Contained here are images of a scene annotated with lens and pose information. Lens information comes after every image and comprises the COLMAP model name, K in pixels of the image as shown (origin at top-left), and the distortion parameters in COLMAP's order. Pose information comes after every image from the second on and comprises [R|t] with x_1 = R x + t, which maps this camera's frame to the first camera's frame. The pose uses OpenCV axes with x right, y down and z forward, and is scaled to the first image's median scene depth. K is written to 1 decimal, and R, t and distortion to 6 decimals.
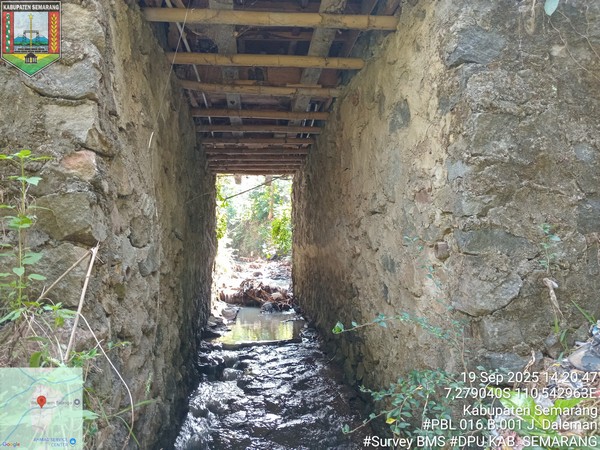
lens RADIAL K [[447.3, 0, 299.8], [0, 447.3, 222.8], [0, 0, 1]] dist [0.014190, -0.053091]
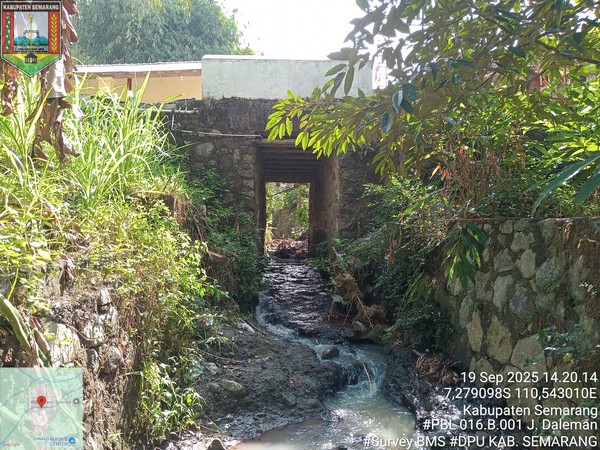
lens RADIAL K [[447.3, 0, 299.8], [0, 447.3, 222.8], [0, 0, 1]] dist [0.014190, -0.053091]
pose [[0.997428, 0.026025, -0.066785, 0.148743], [-0.024759, 0.999499, 0.019717, 0.032672], [0.067265, -0.018012, 0.997573, -1.662091]]
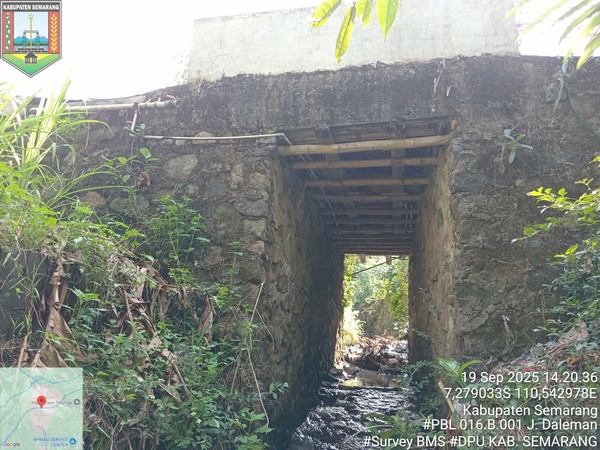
lens RADIAL K [[447.3, 0, 299.8], [0, 447.3, 222.8], [0, 0, 1]] dist [0.014190, -0.053091]
pose [[0.950570, -0.008218, -0.310403, 0.178368], [-0.048131, 0.983668, -0.173435, 0.056638], [0.306759, 0.179802, 0.934650, -0.464331]]
